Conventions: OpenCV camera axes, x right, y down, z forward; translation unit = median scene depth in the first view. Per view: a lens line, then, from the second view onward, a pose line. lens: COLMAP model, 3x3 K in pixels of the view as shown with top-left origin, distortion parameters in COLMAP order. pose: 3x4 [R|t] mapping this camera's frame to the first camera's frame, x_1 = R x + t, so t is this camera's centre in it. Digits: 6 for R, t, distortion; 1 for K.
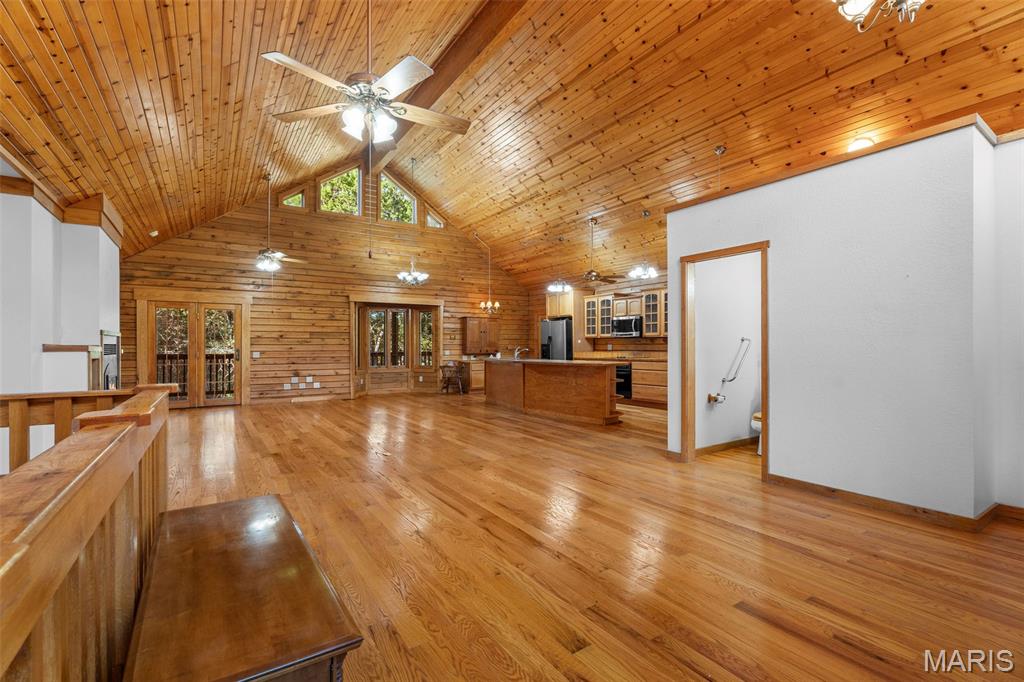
lens RADIAL K [[463.4, 0, 518.8], [0, 463.4, 343.1], [0, 0, 1]] dist [0.005751, -0.001605]
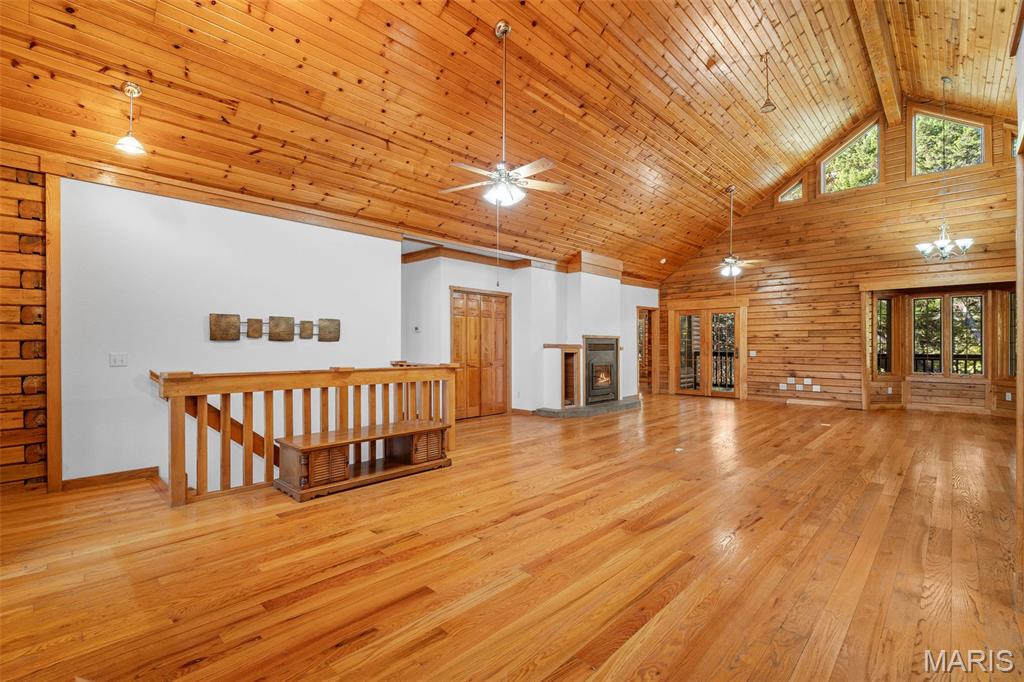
lens RADIAL K [[463.4, 0, 497.3], [0, 463.4, 344.3], [0, 0, 1]] dist [0.005751, -0.001605]
pose [[0.199121, 0.000044, -0.979975, 0.337636], [0.003700, 0.999993, 0.000797, 0.001110], [0.979968, -0.003785, 0.199120, 0.207330]]
